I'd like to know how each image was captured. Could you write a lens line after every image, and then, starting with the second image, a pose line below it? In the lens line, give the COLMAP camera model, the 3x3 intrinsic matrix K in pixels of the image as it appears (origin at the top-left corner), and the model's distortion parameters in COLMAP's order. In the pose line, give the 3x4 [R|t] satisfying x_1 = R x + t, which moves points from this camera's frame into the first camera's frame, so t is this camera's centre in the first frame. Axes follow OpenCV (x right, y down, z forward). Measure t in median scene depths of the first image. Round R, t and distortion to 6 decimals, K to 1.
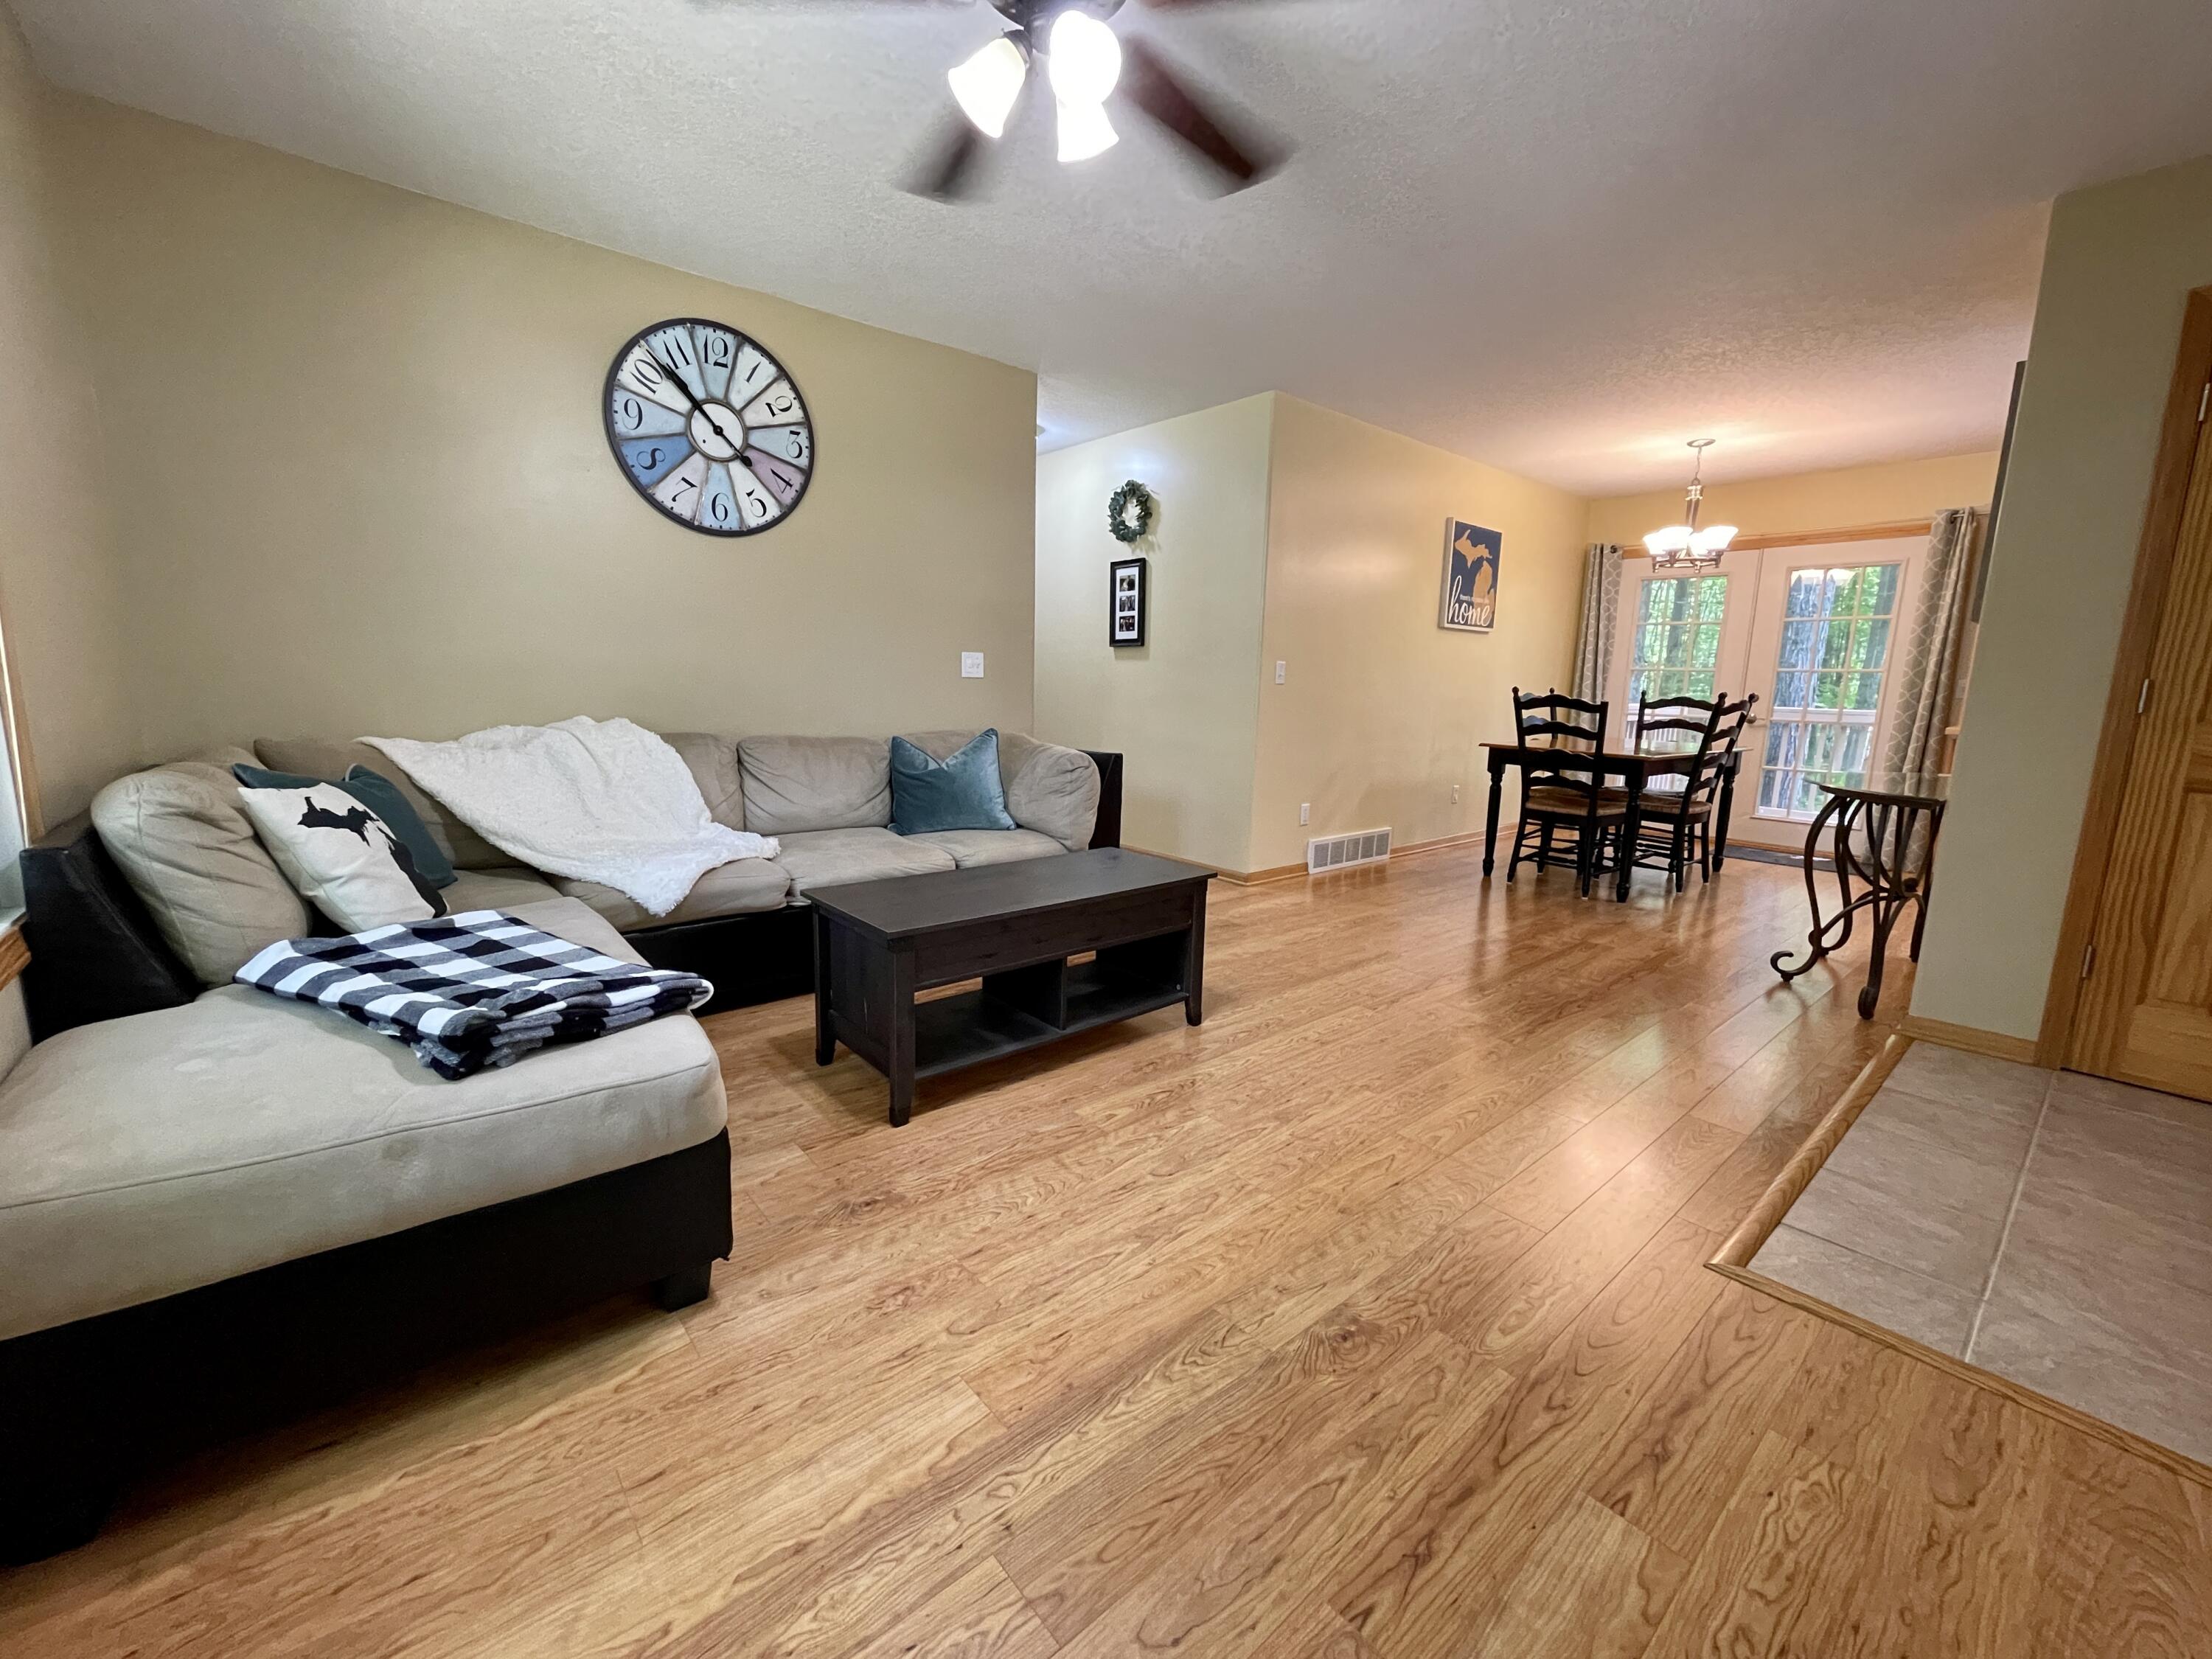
lens RADIAL K [[896.9, 0, 1096.4], [0, 896.9, 825.4], [0, 0, 1]] dist [-0.005991, 0.002687]
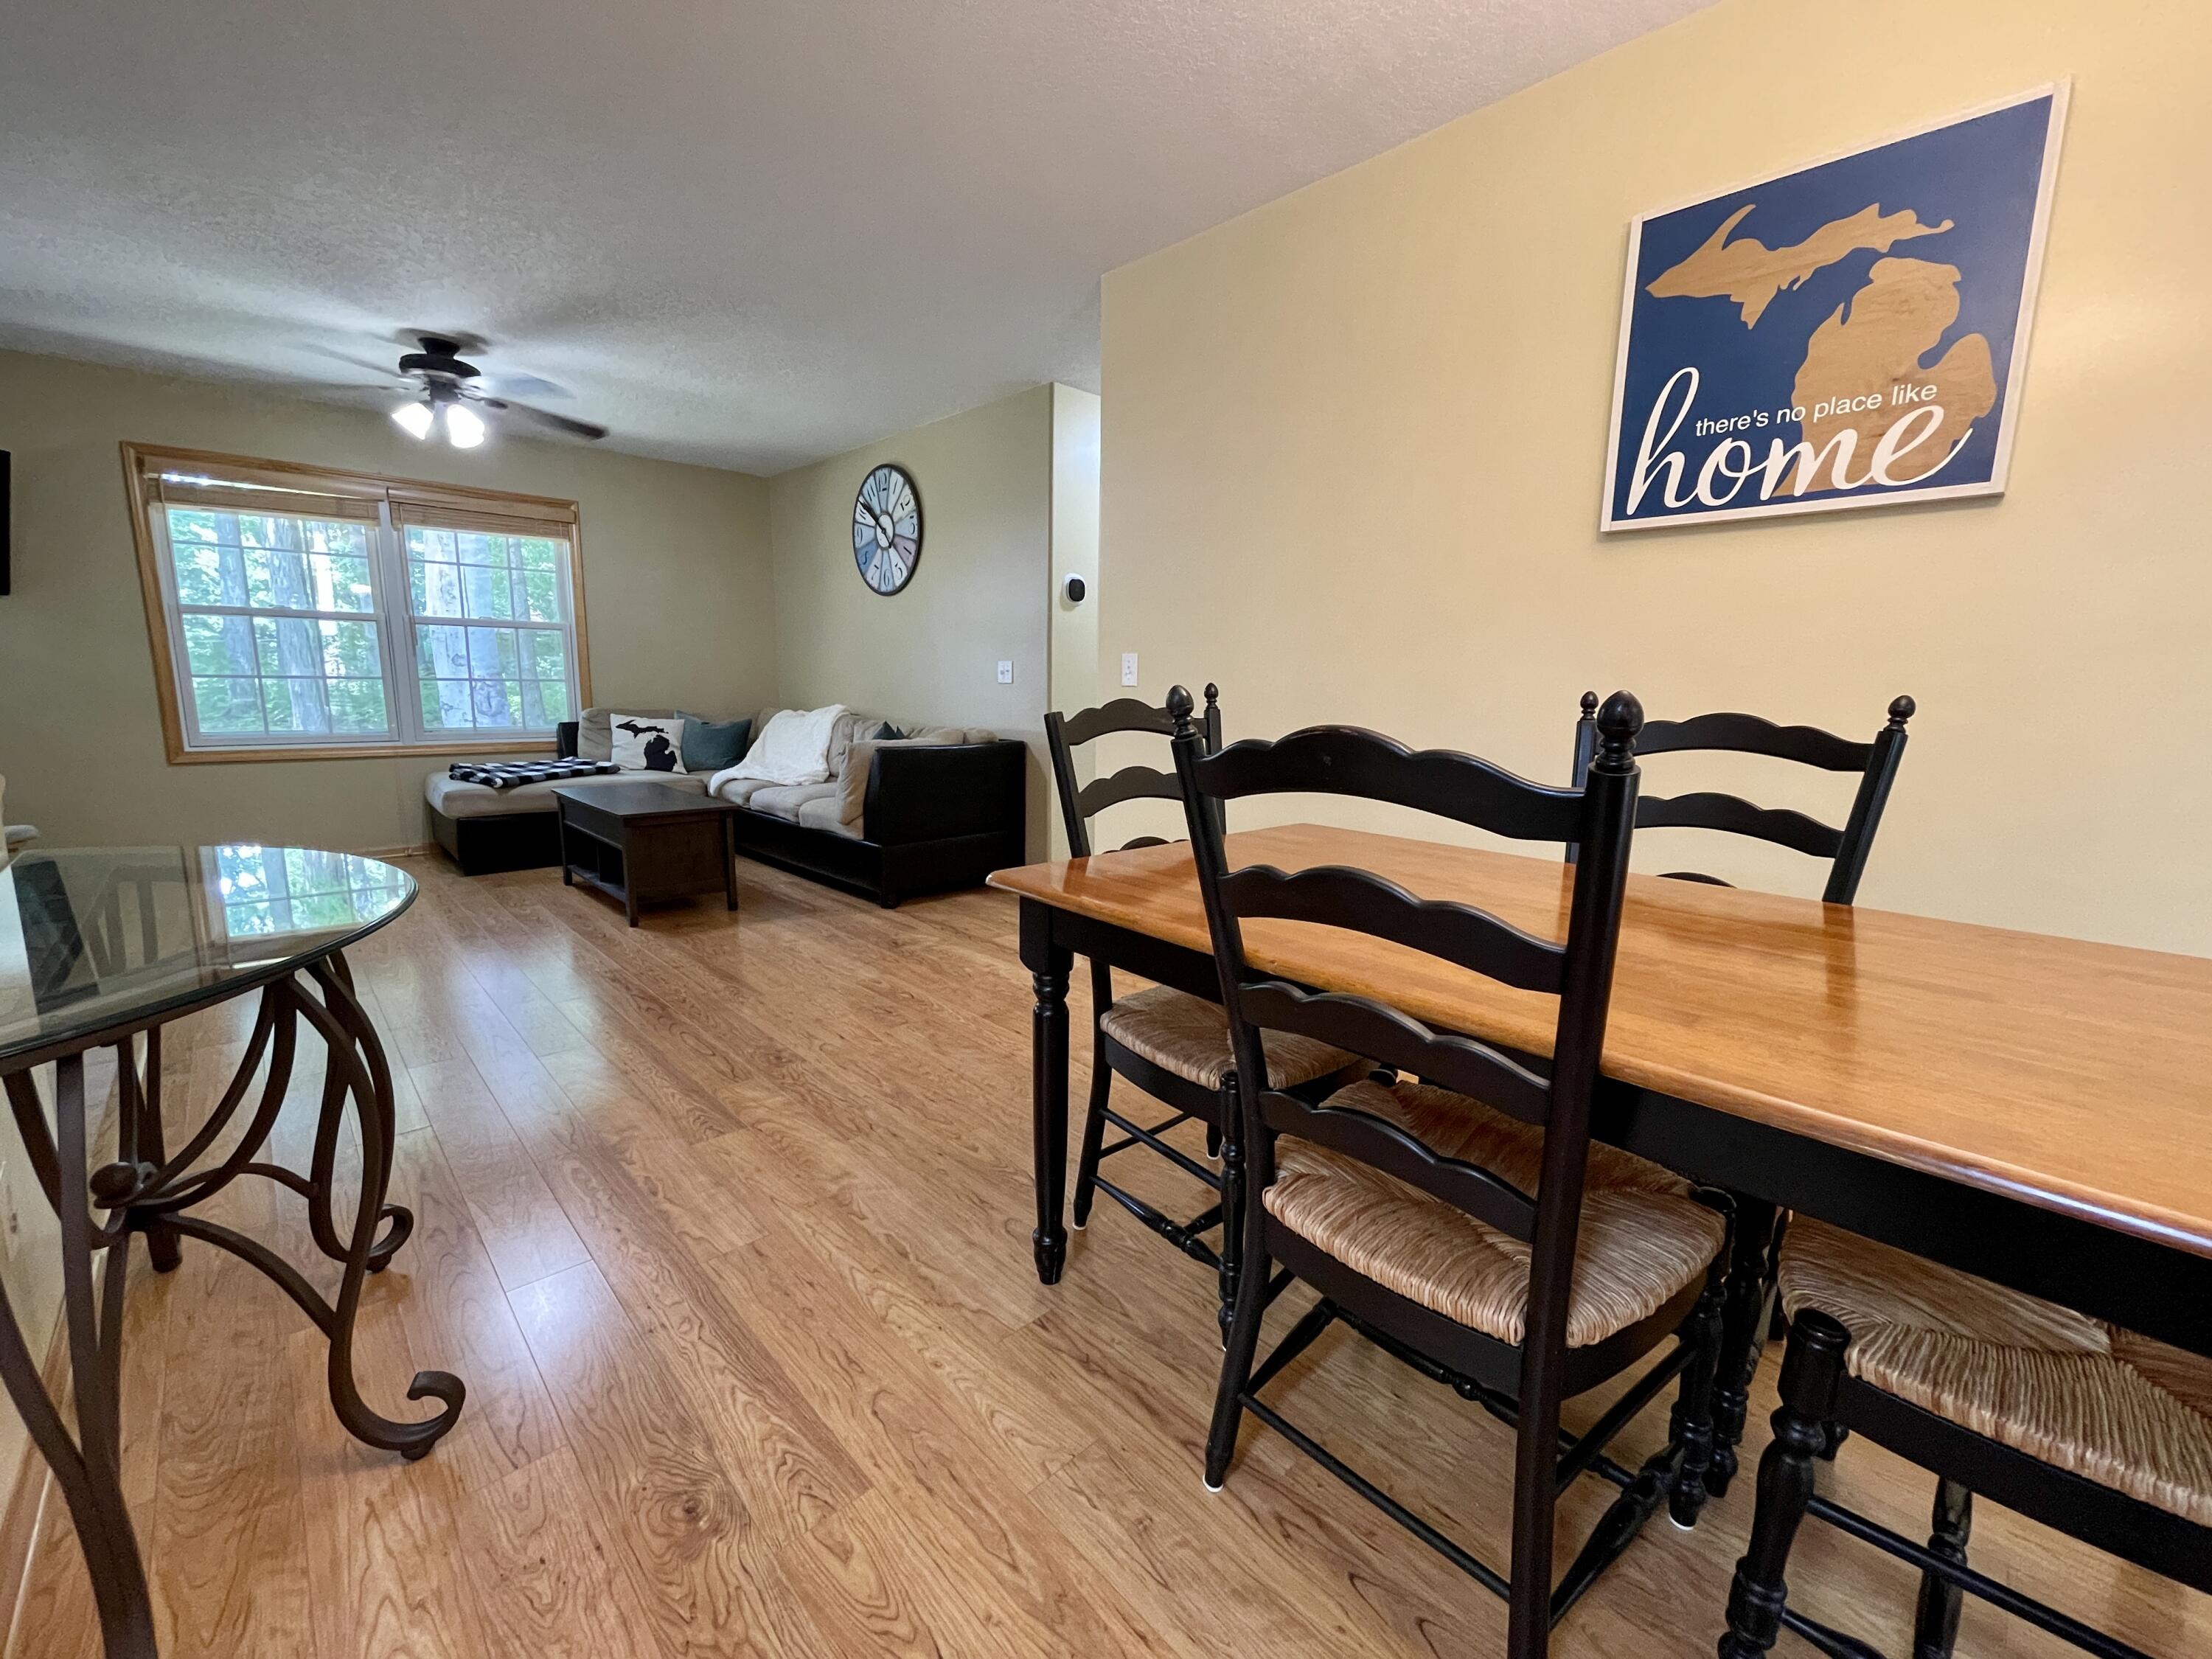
lens RADIAL K [[896.9, 0, 1108.2], [0, 896.9, 827.1], [0, 0, 1]] dist [-0.005991, 0.002687]
pose [[0.068933, 0.137669, -0.988077, 1.275840], [-0.179248, 0.976023, 0.123485, -0.191485], [0.981386, 0.168599, 0.091957, 1.338321]]
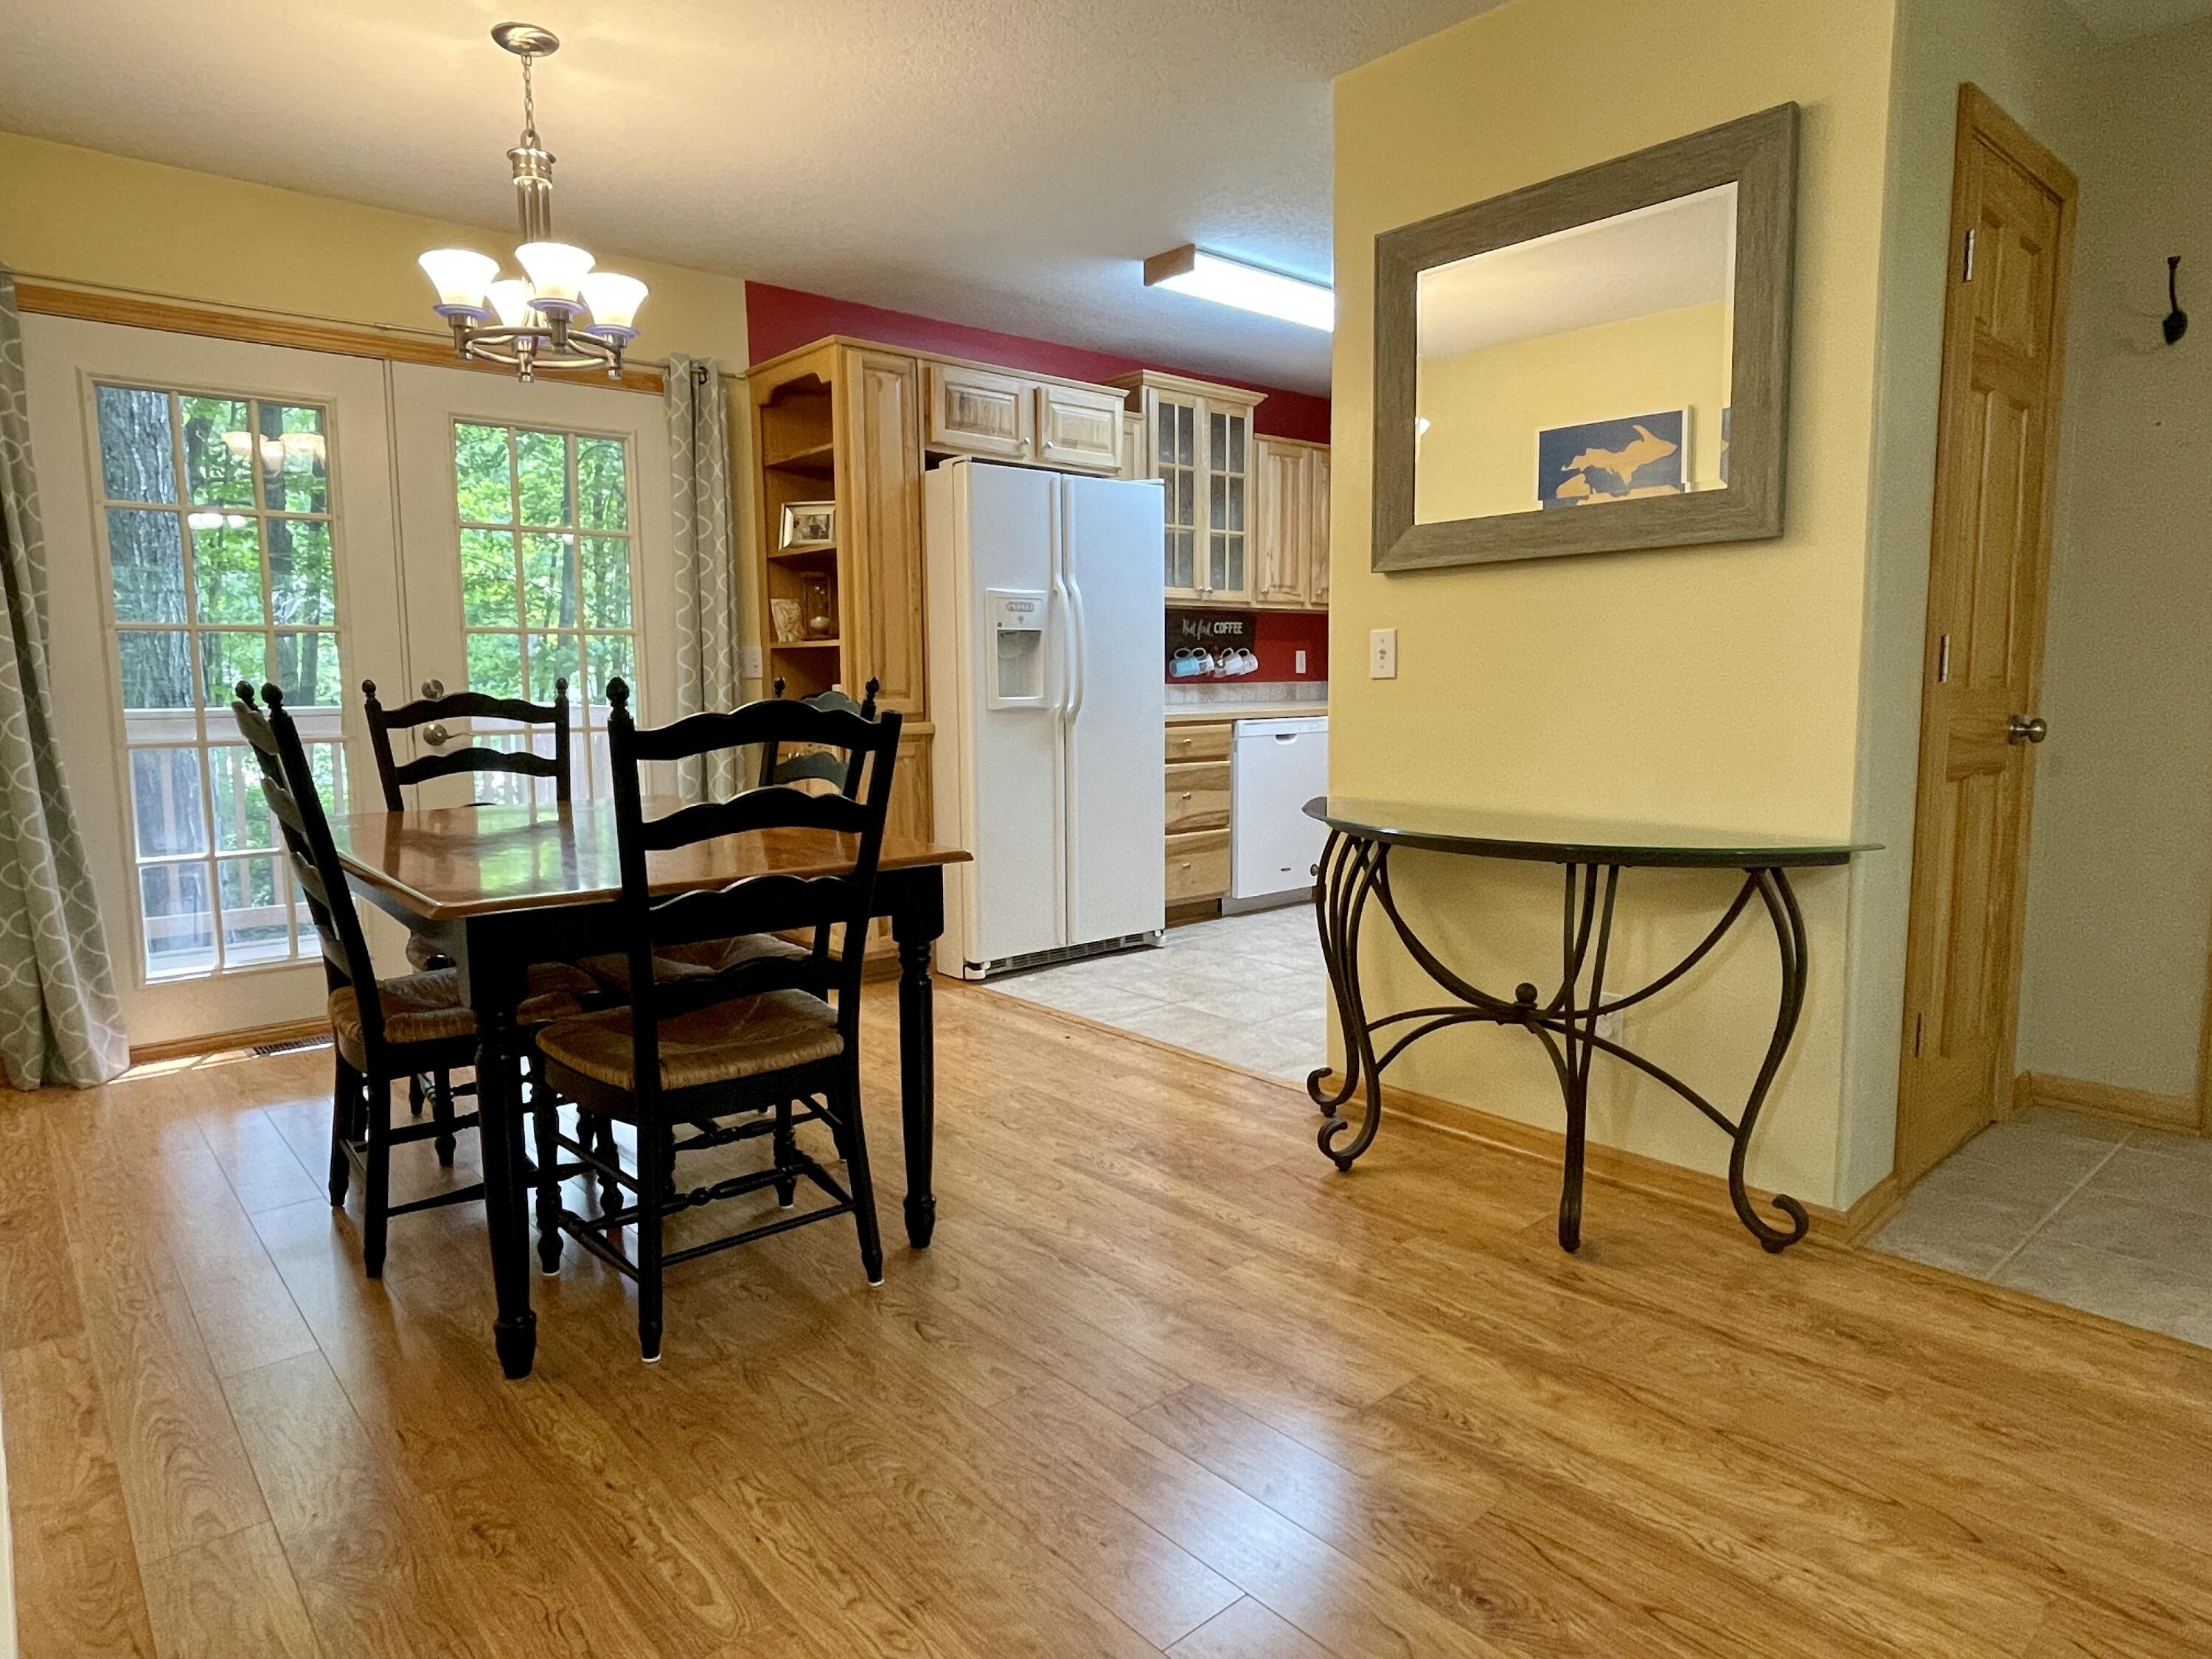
lens RADIAL K [[1318.3, 0, 1113.9], [0, 1318.3, 825.0], [0, 0, 1]] dist [-0.014249, 0.009818]
pose [[-0.025882, -0.139936, 0.989822, 0.098247], [0.170816, 0.974973, 0.142303, -0.206246], [-0.984963, 0.172760, -0.001331, 1.243873]]
